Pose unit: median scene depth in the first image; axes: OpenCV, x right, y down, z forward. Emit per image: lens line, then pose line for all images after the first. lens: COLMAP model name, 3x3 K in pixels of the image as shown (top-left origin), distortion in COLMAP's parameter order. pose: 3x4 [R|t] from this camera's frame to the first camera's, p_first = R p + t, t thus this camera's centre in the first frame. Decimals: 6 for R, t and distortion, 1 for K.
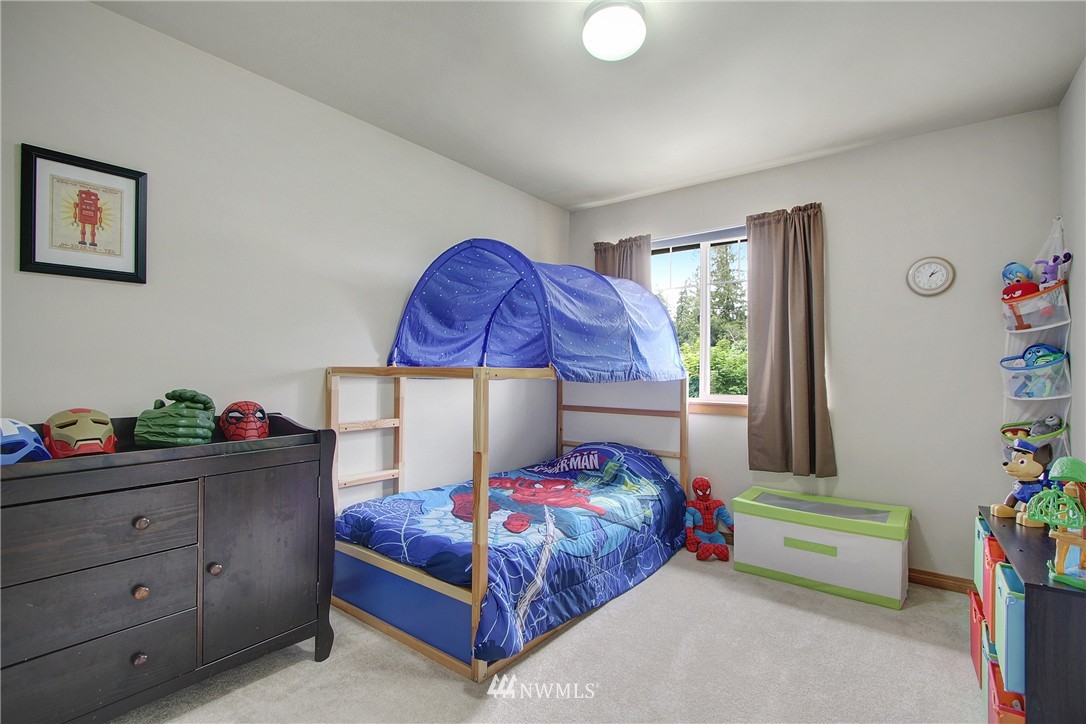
lens RADIAL K [[513.8, 0, 540.5], [0, 513.8, 360.9], [0, 0, 1]] dist [-0.011884, 0.000449]
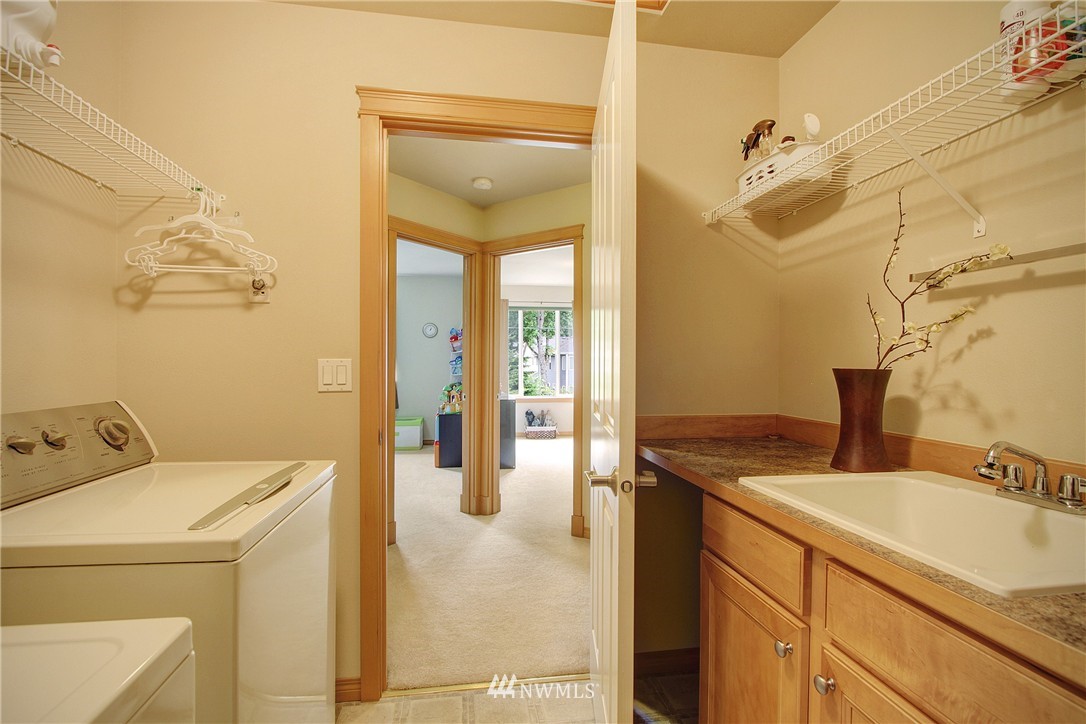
lens RADIAL K [[513.8, 0, 541.1], [0, 513.8, 363.5], [0, 0, 1]] dist [-0.011884, 0.000449]
pose [[0.681034, 0.000429, 0.732251, -0.913416], [-0.008100, 0.999943, 0.006948, -0.016200], [-0.732207, -0.010663, 0.680999, -1.416468]]
